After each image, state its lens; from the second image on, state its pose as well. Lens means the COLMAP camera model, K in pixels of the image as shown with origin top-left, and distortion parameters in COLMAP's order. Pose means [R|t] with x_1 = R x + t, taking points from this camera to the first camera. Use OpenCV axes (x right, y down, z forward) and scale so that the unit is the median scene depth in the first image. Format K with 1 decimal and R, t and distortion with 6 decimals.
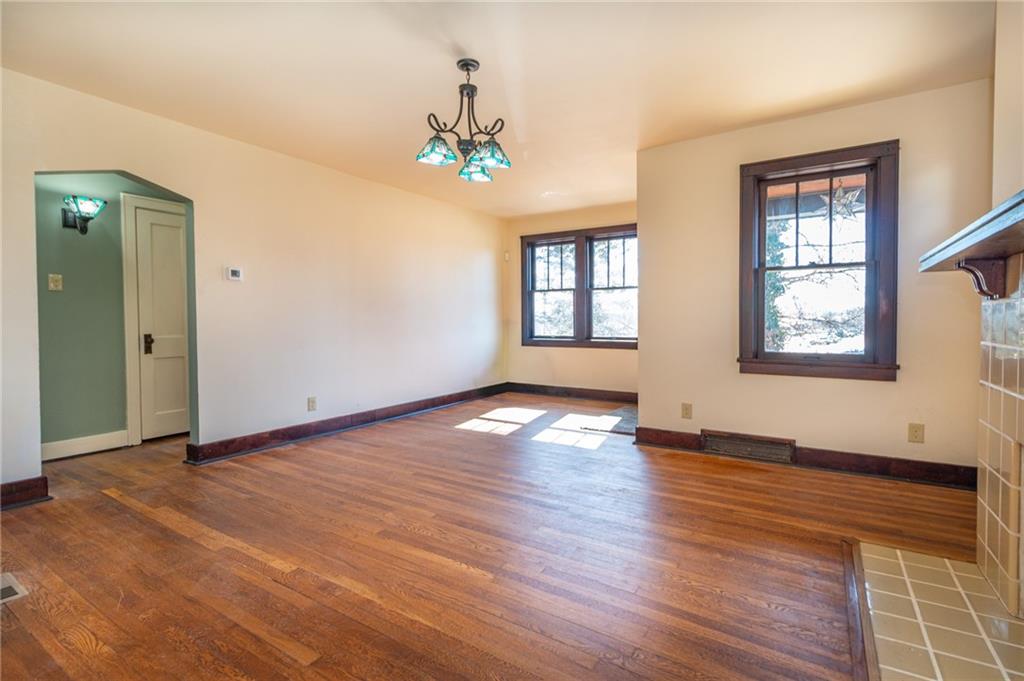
lens RADIAL K [[473.8, 0, 516.0], [0, 473.8, 336.6], [0, 0, 1]] dist [0.001587, 0.000637]
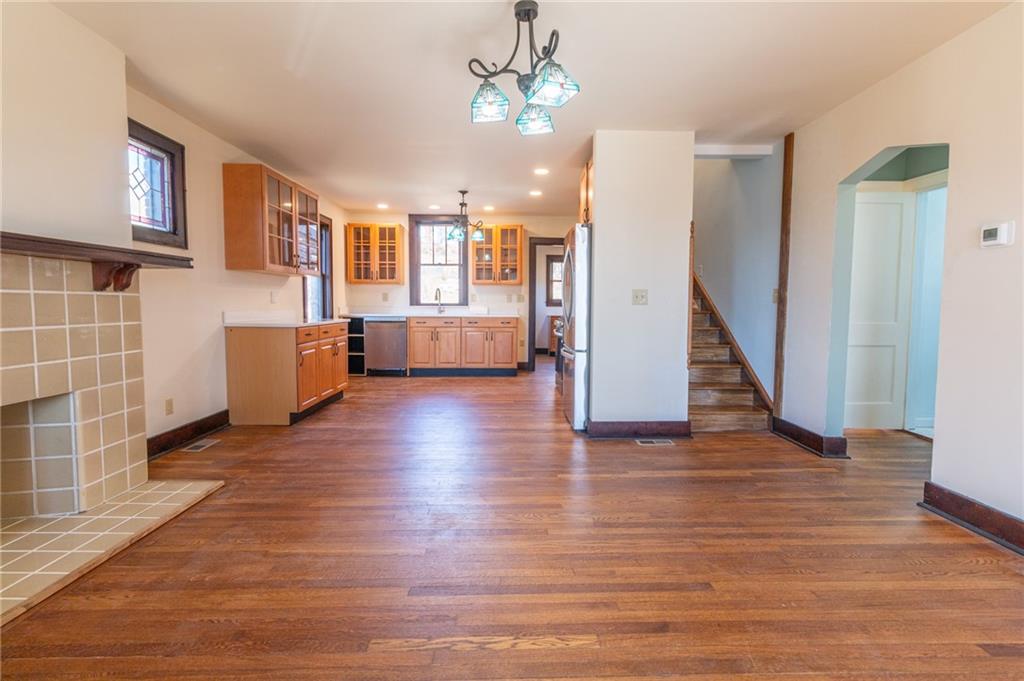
lens RADIAL K [[473.8, 0, 514.5], [0, 473.8, 336.3], [0, 0, 1]] dist [0.001587, 0.000637]
pose [[-0.834902, 0.034635, -0.549308, 0.298409], [-0.024715, 0.994652, 0.100279, -0.059140], [0.549843, 0.097300, -0.829581, 1.411727]]
